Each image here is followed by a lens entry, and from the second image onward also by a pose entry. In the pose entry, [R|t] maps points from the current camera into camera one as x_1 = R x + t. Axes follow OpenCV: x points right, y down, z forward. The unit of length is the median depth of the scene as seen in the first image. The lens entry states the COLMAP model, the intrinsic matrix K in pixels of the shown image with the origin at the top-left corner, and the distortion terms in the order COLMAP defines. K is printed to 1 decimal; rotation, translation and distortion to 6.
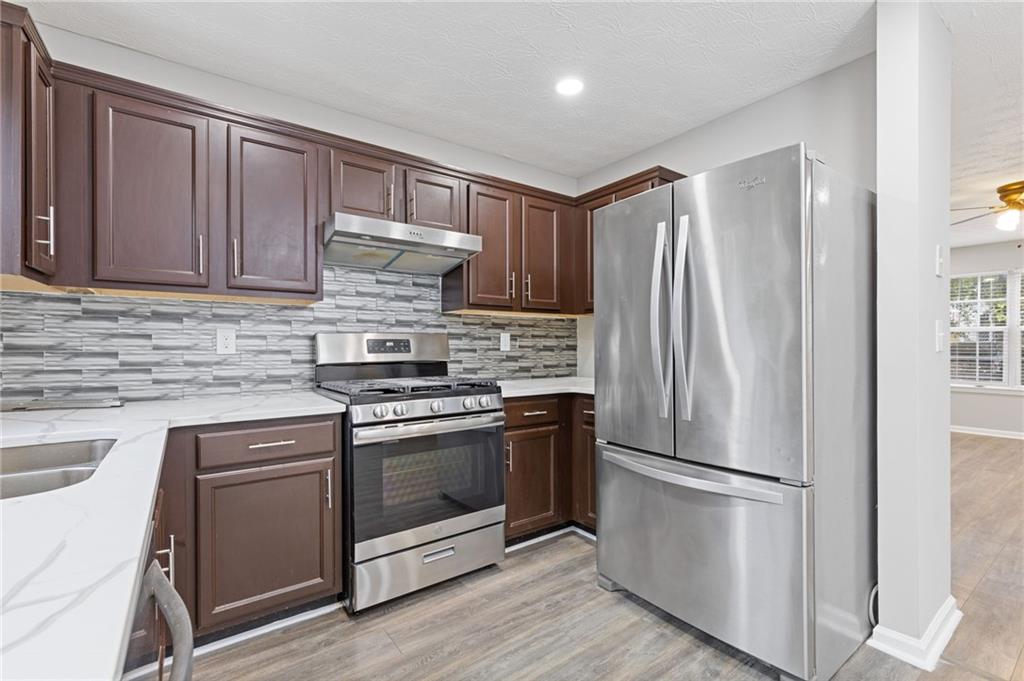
lens RADIAL K [[454.9, 0, 517.3], [0, 454.9, 347.4], [0, 0, 1]] dist [-0.014318, -0.000104]
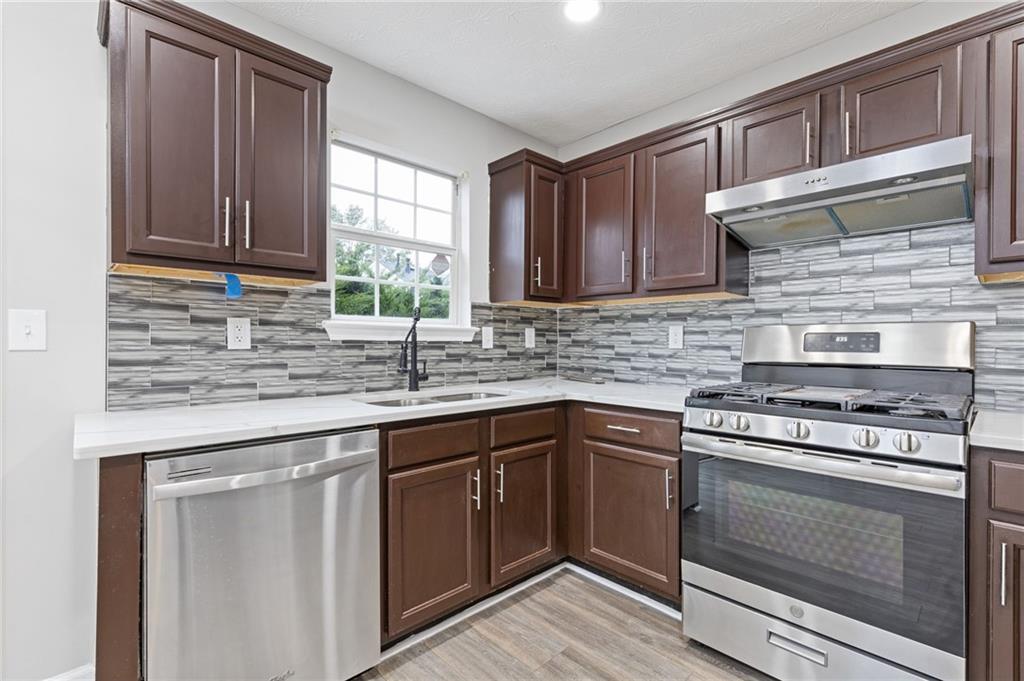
lens RADIAL K [[478.7, 0, 518.8], [0, 478.7, 337.9], [0, 0, 1]] dist [0.011504, -0.004635]
pose [[0.103019, -0.003174, -0.994674, 0.521757], [-0.005764, 0.999976, -0.003787, -0.004852], [0.994663, 0.006123, 0.102999, 0.518128]]
